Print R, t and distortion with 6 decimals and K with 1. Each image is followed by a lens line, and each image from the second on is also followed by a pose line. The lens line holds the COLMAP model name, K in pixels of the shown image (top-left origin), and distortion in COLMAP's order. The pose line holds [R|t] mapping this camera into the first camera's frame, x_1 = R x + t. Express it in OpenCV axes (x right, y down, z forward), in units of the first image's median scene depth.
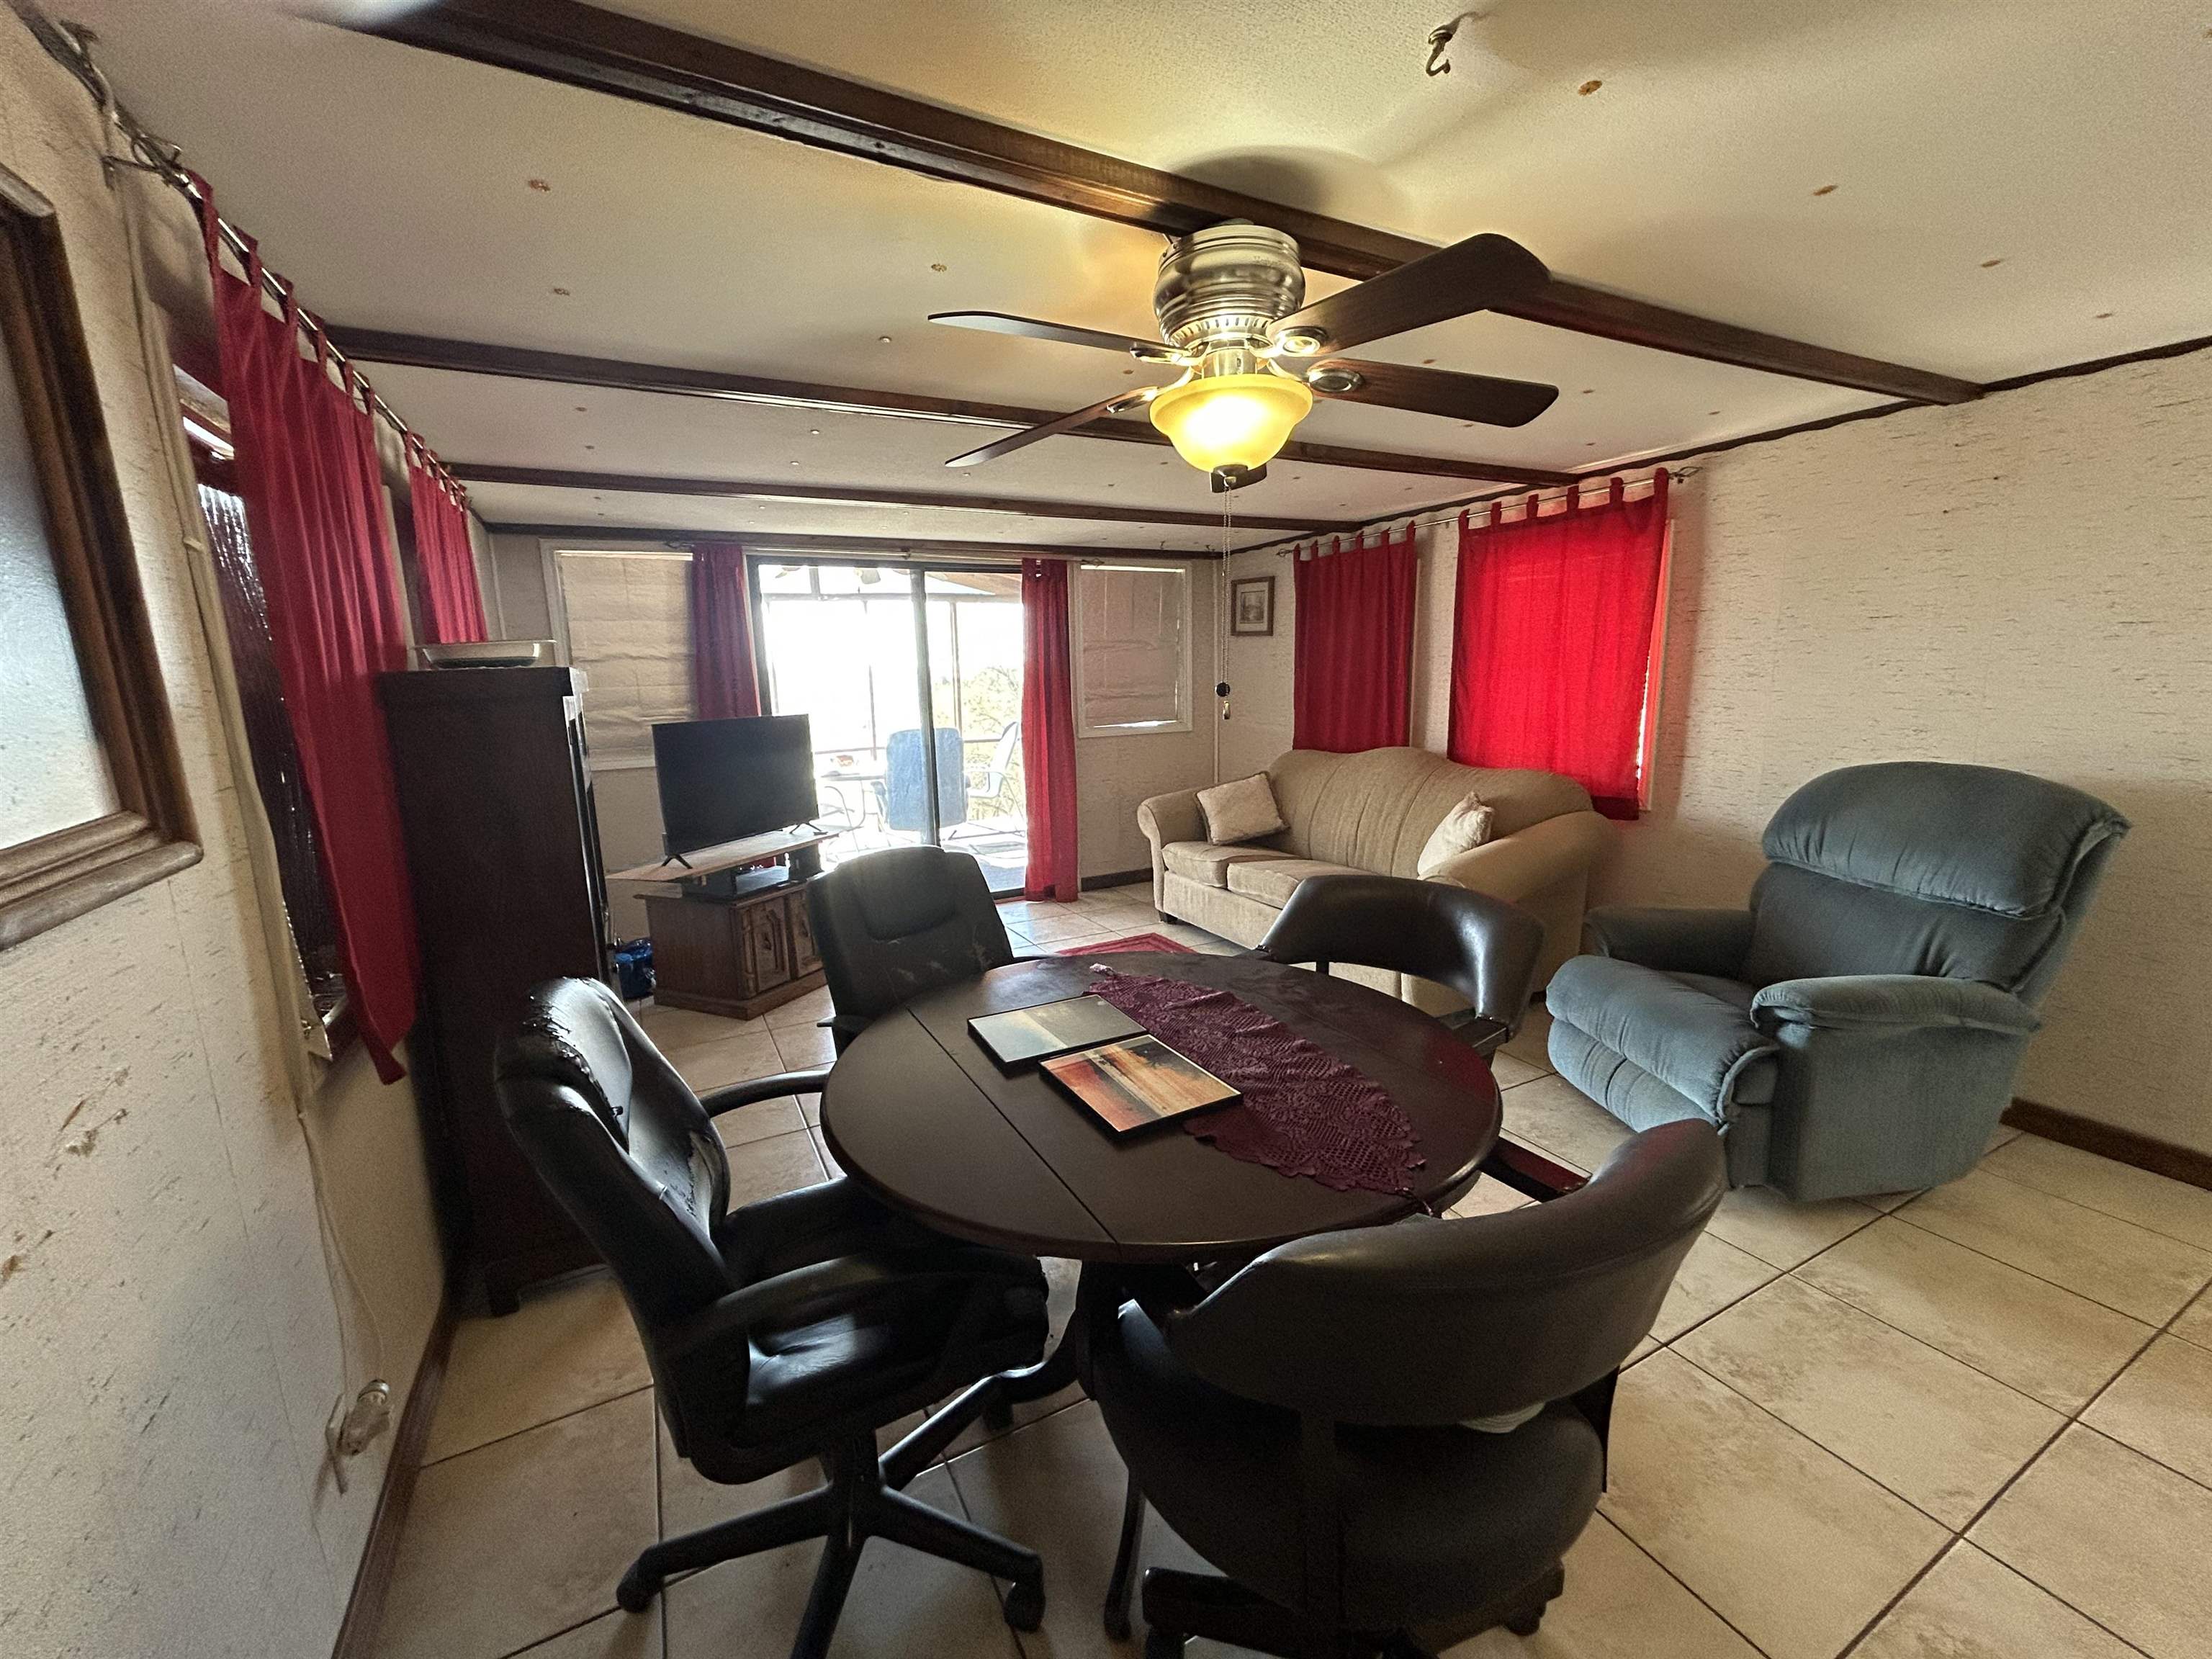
lens RADIAL K [[884.2, 0, 1101.6], [0, 884.2, 827.8], [0, 0, 1]] dist [-0.002694, -0.000431]
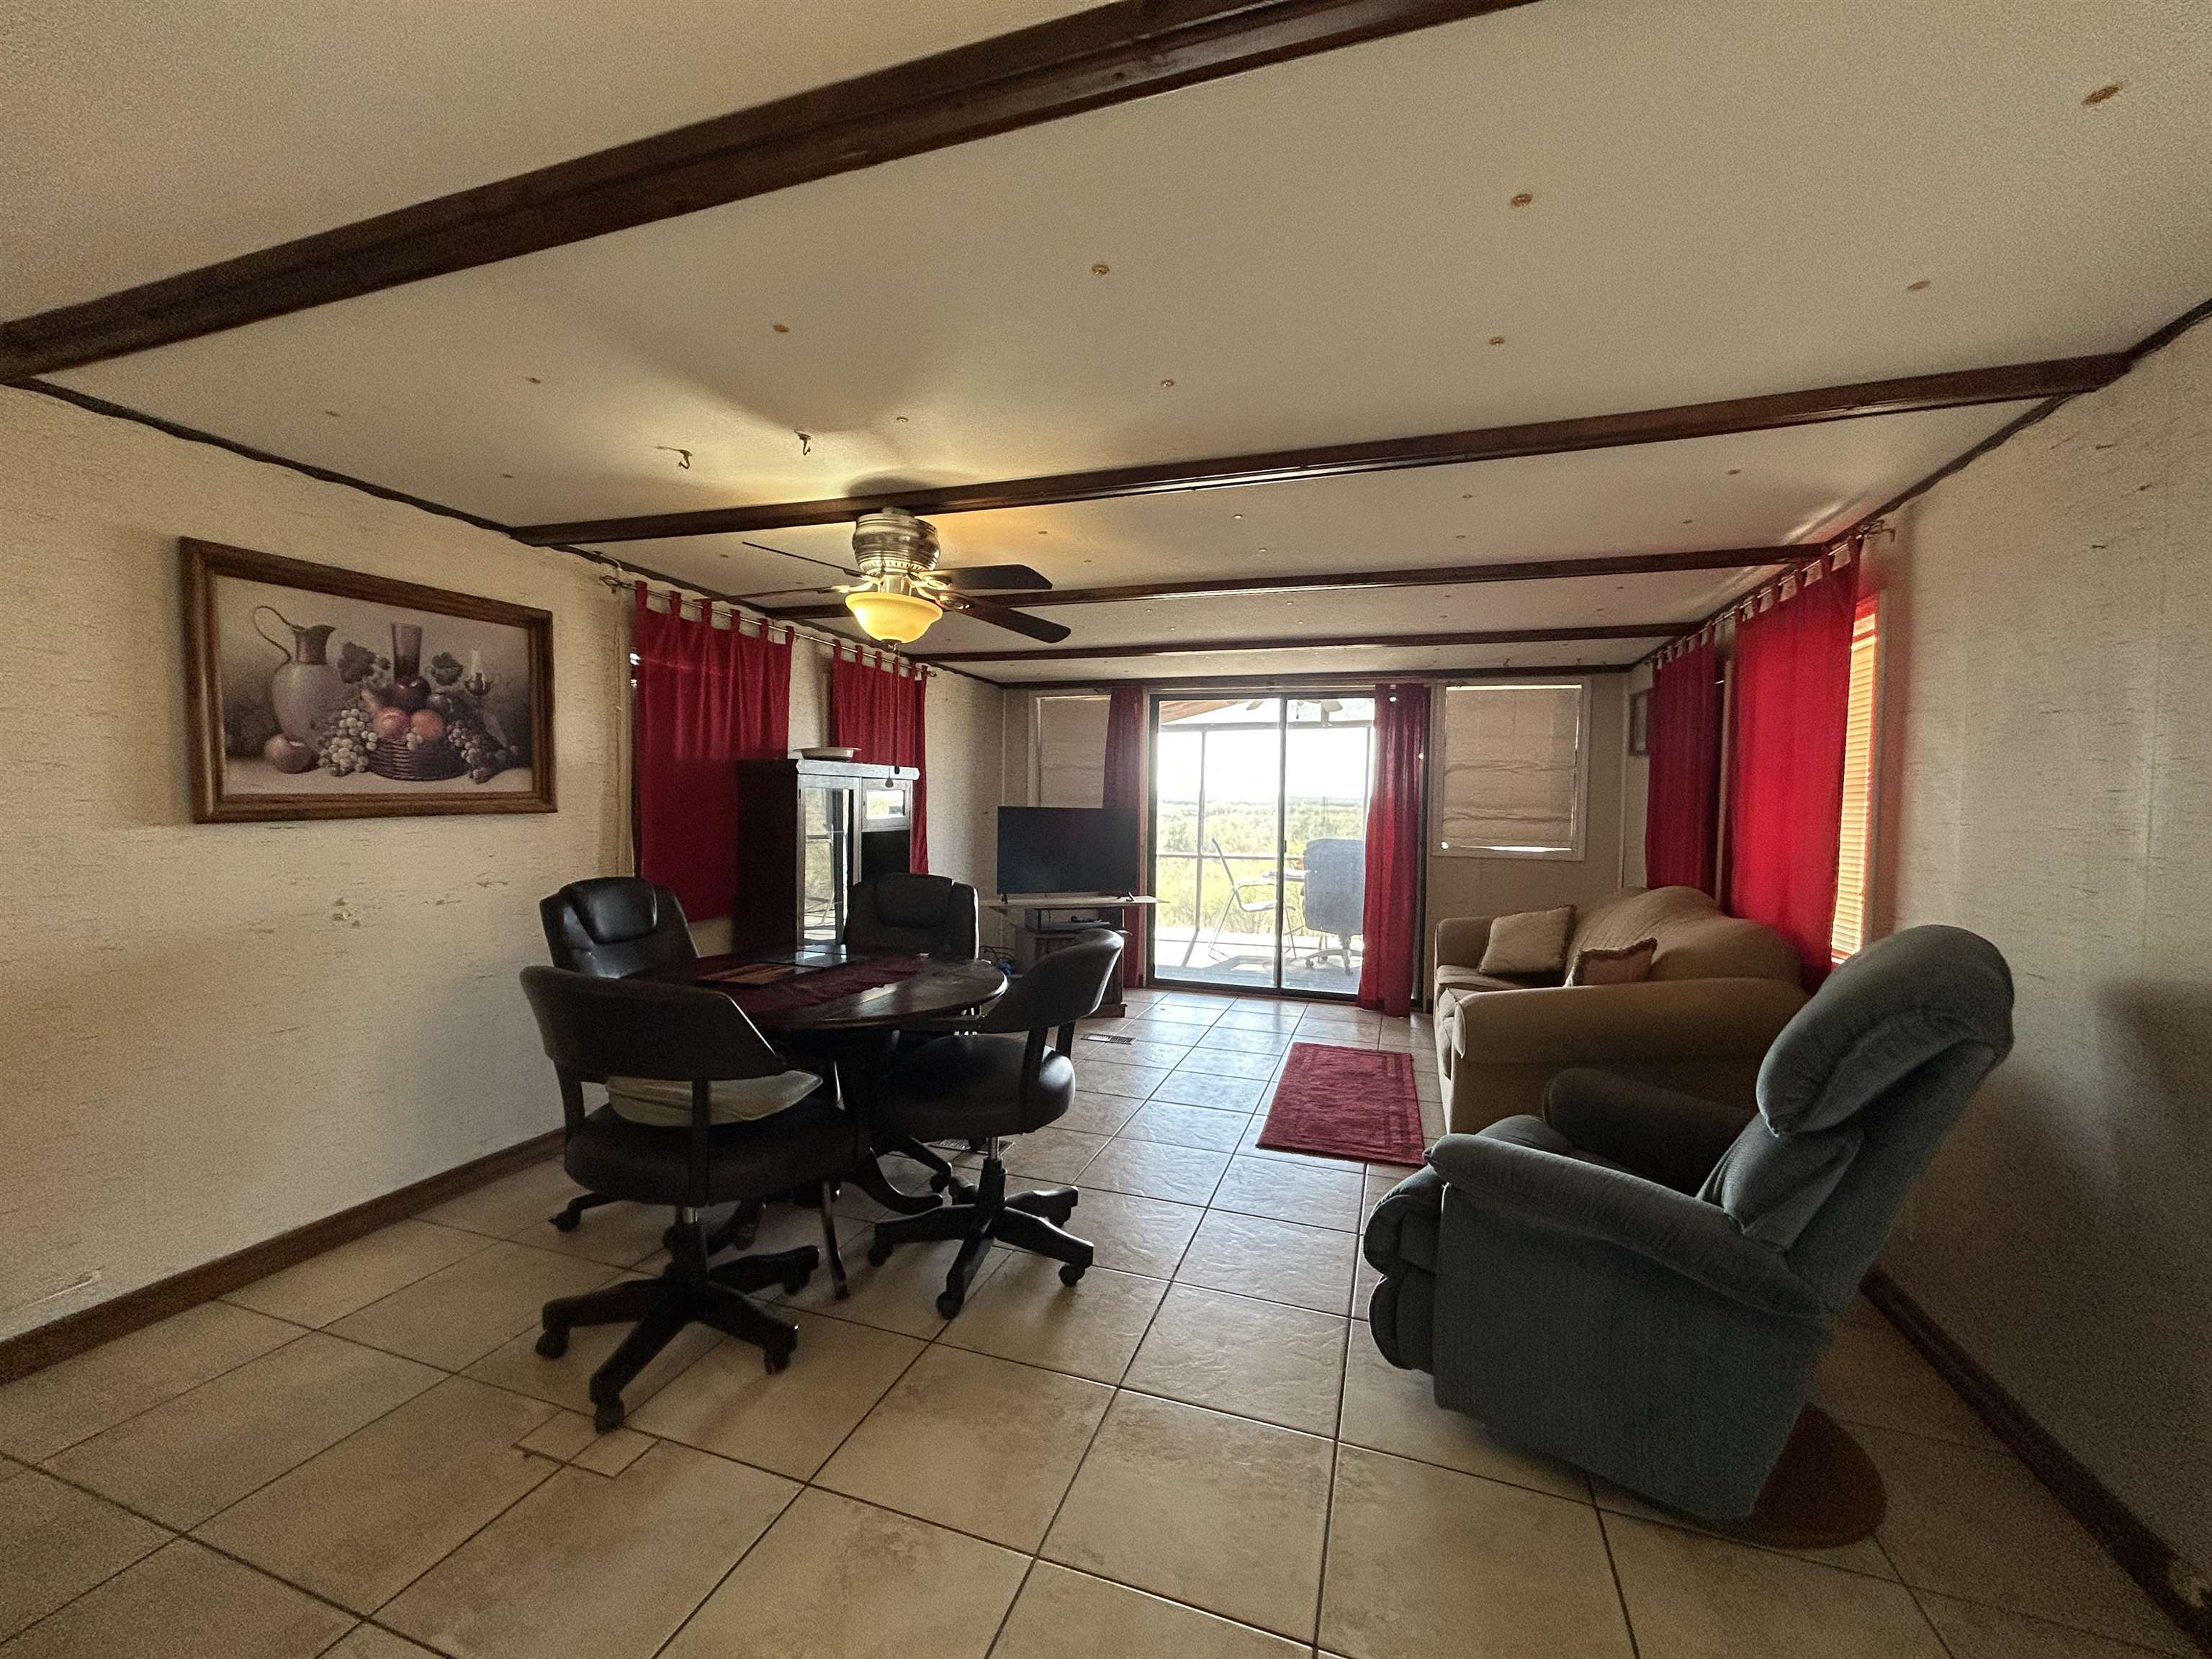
lens RADIAL K [[884.2, 0, 1103.7], [0, 884.2, 831.3], [0, 0, 1]] dist [-0.002694, -0.000431]
pose [[0.695309, 0.064209, -0.715837, 0.477873], [-0.163203, 0.984088, -0.070253, 0.001724], [0.699935, 0.165674, 0.694725, 0.047210]]
